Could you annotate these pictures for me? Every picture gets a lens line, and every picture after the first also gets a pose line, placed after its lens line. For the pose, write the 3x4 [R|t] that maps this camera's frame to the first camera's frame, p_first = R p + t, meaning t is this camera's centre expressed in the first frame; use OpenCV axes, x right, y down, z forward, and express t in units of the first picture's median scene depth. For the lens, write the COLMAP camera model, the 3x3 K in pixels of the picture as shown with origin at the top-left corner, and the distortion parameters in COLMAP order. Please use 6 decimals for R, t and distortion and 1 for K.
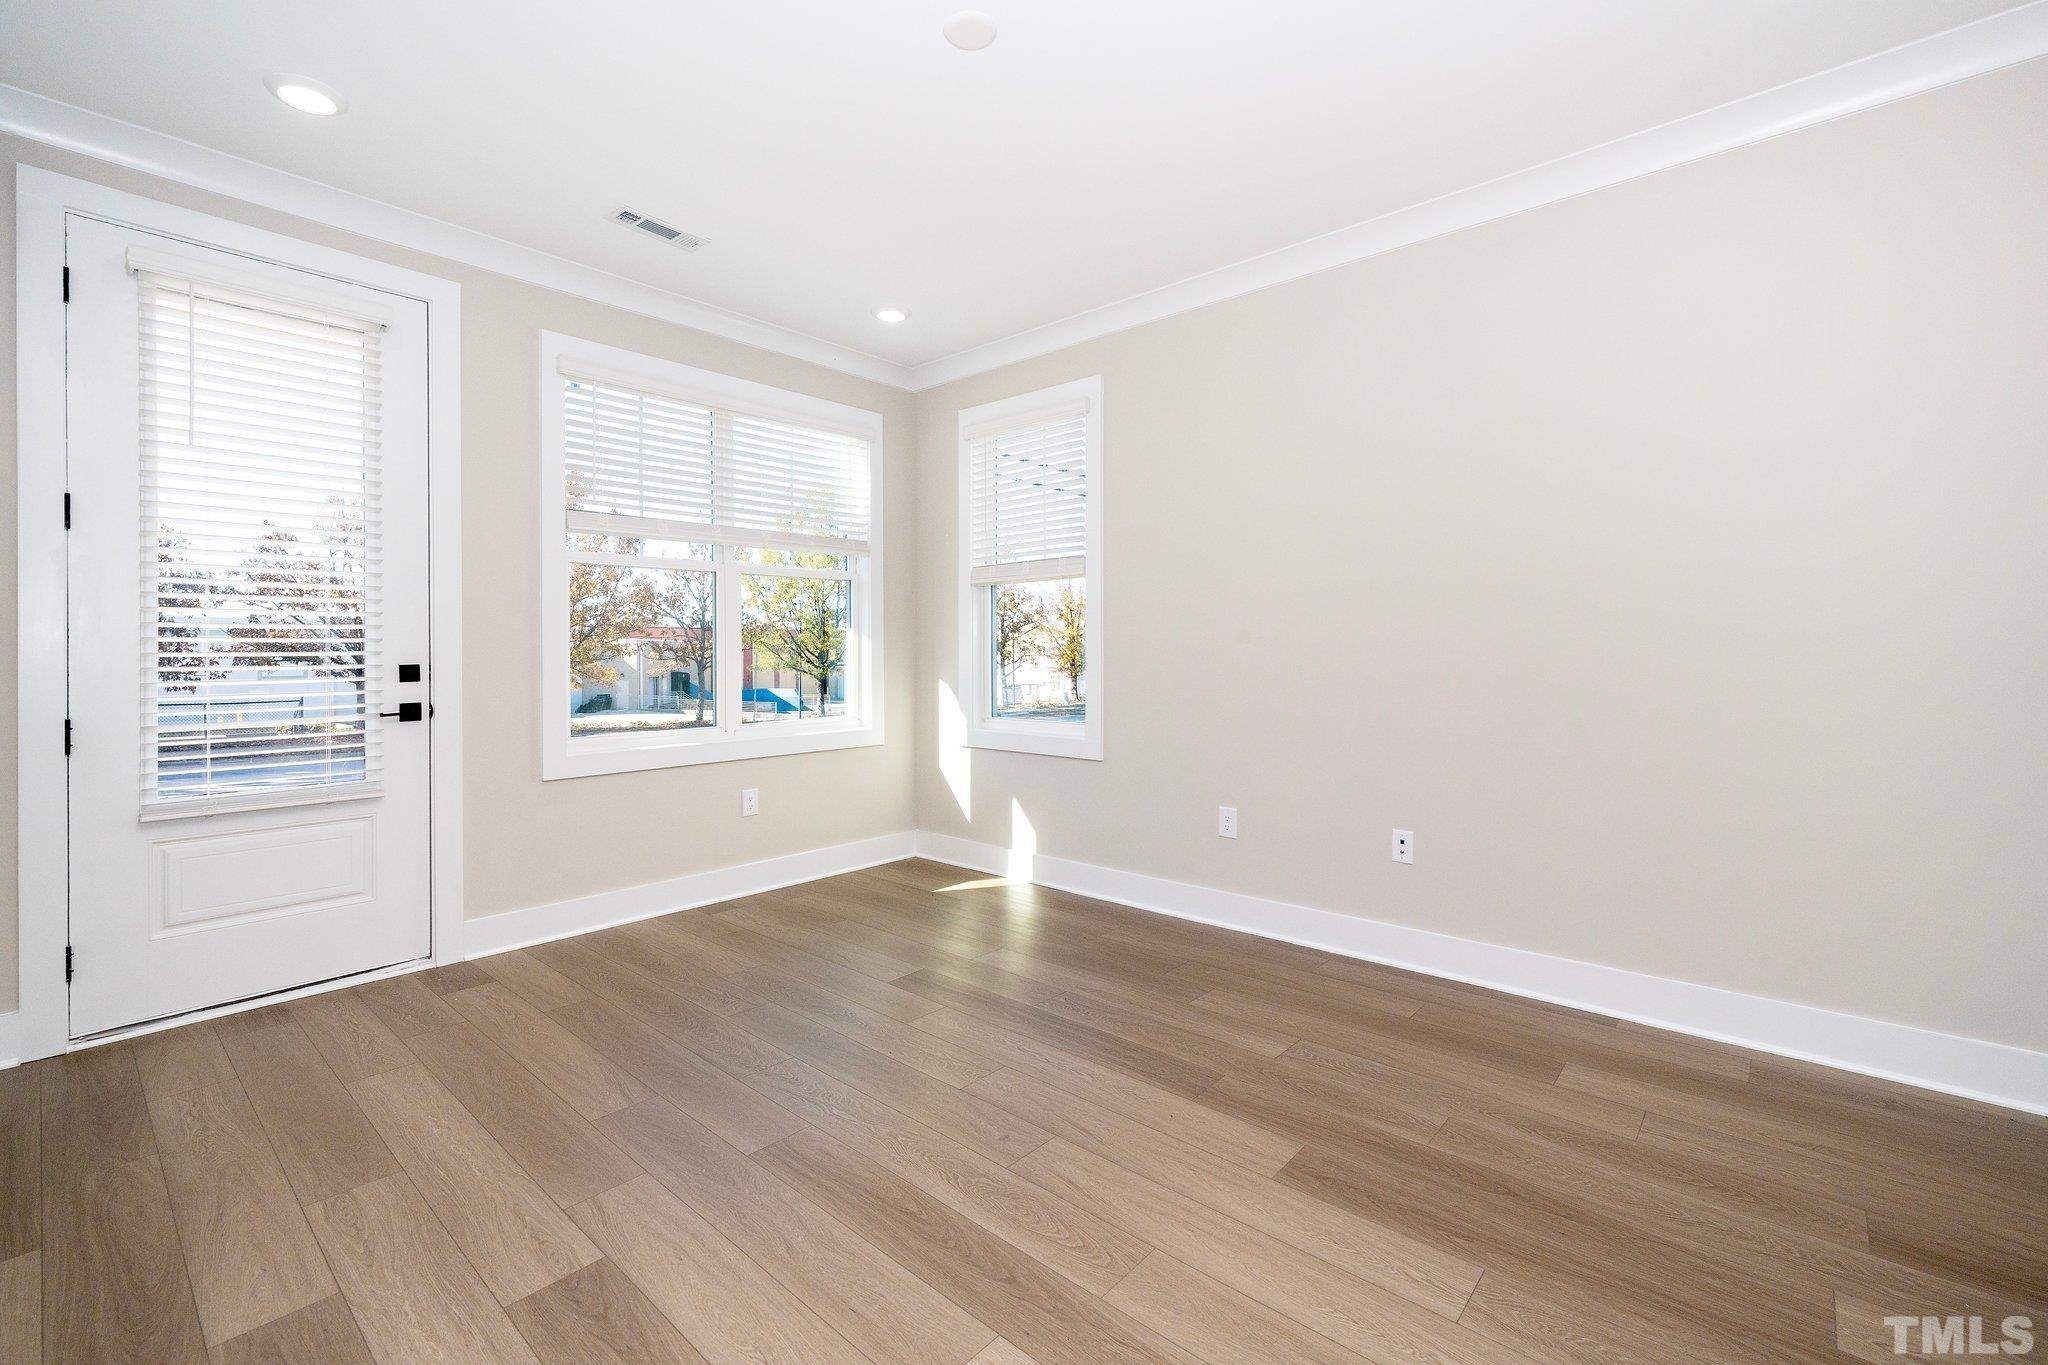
lens RADIAL K [[884.5, 0, 1018.4], [0, 884.5, 653.0], [0, 0, 1]] dist [-0.000667, -0.000283]
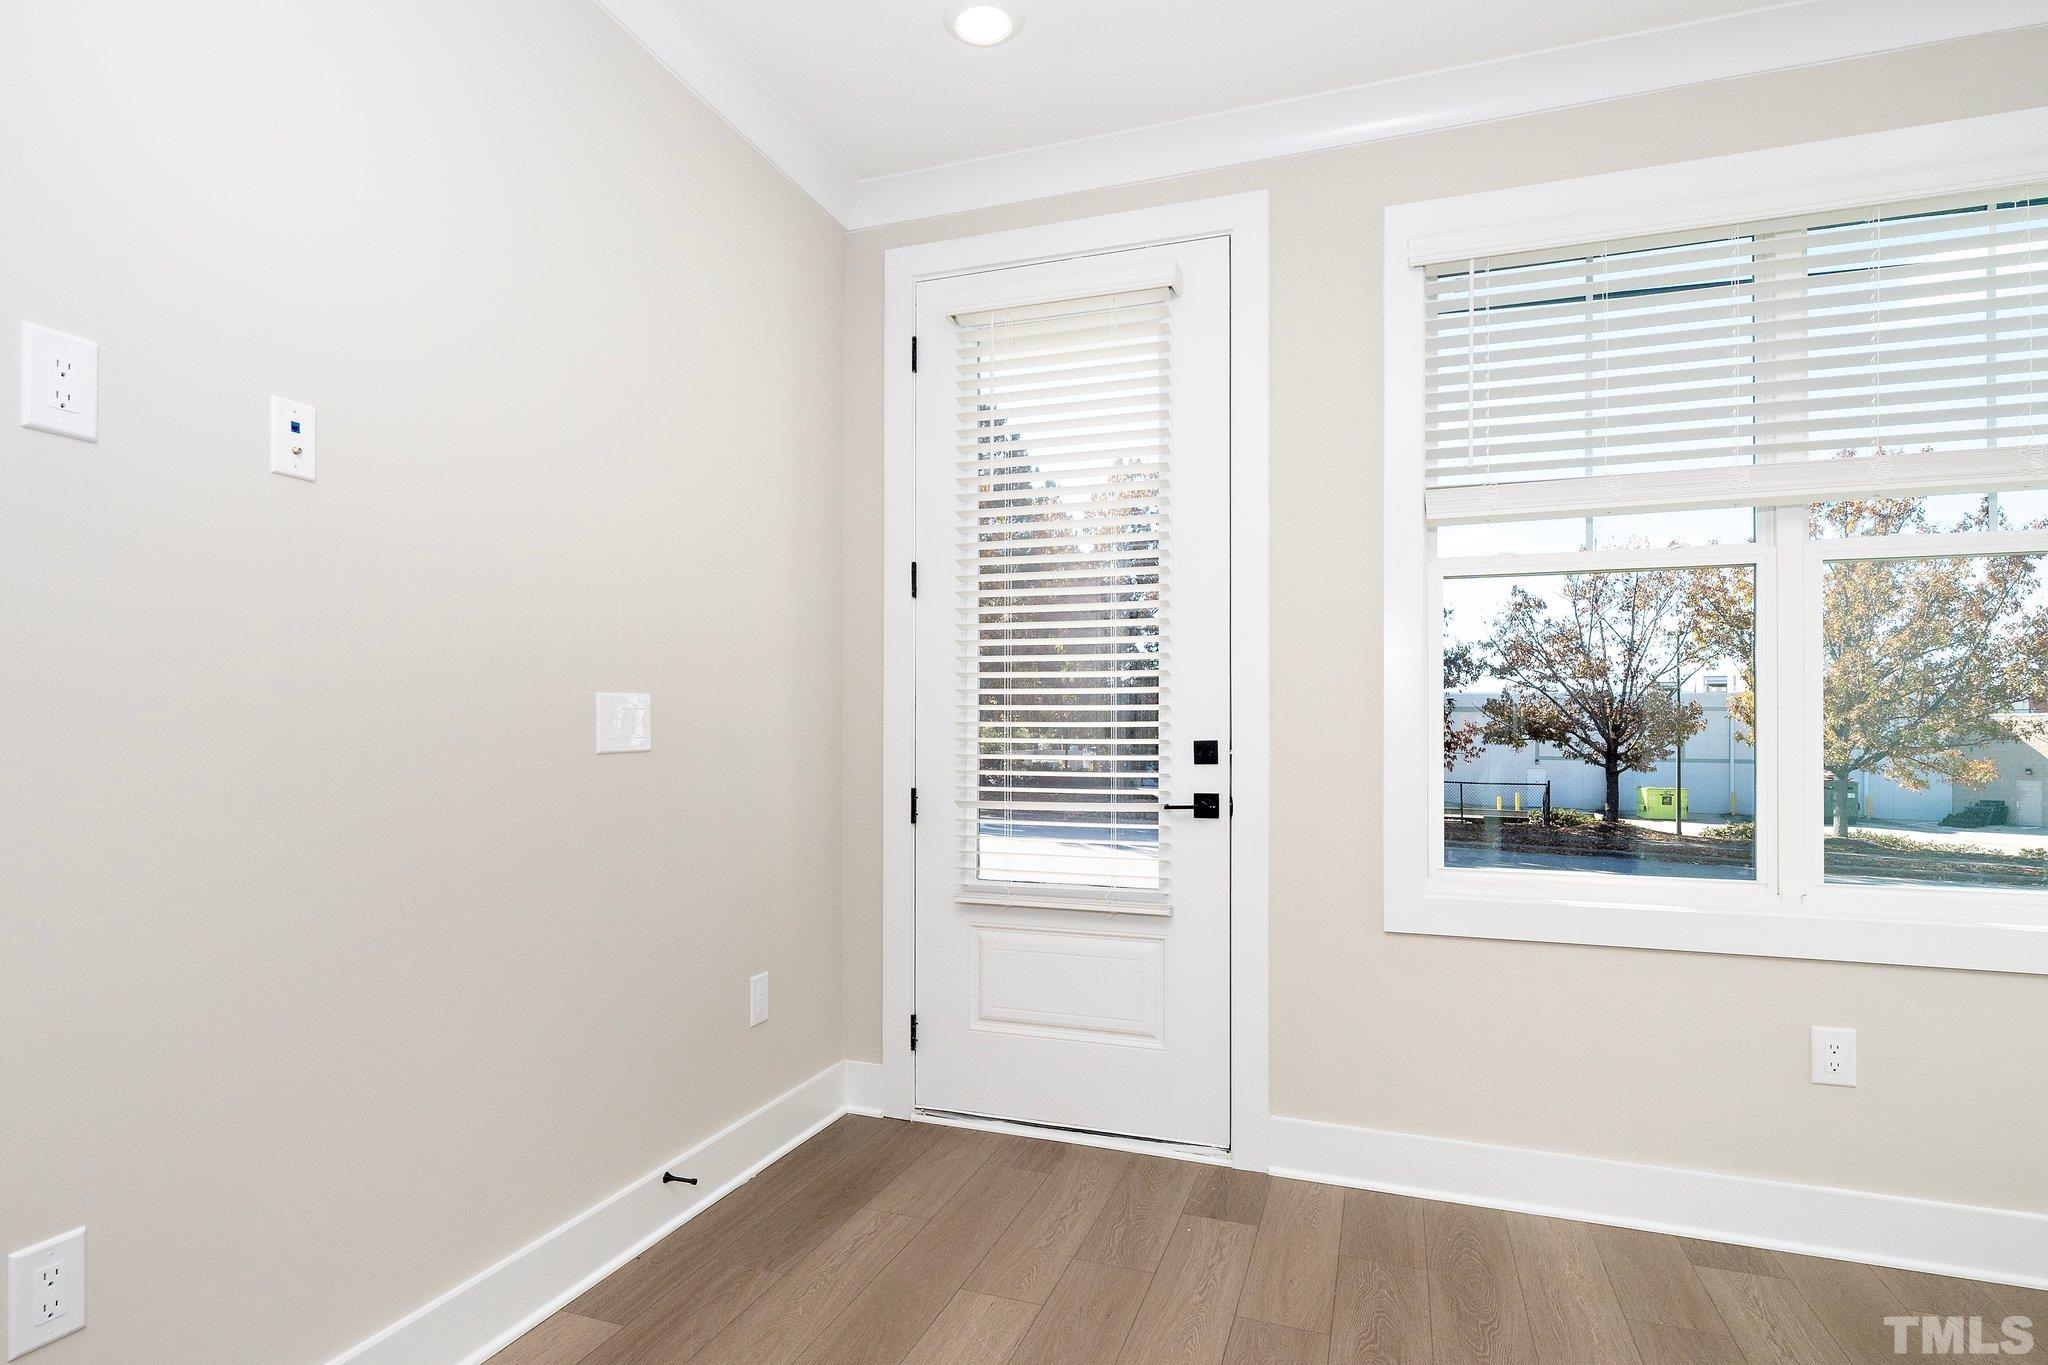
lens RADIAL K [[1094.8, 0, 991.0], [0, 1094.8, 726.8], [0, 0, 1]] dist [-0.000949, 0.000346]
pose [[0.361226, 0.004897, -0.932465, 0.089085], [-0.010677, 0.999942, 0.001115, 0.002471], [0.932417, 0.009553, 0.361257, 0.498280]]
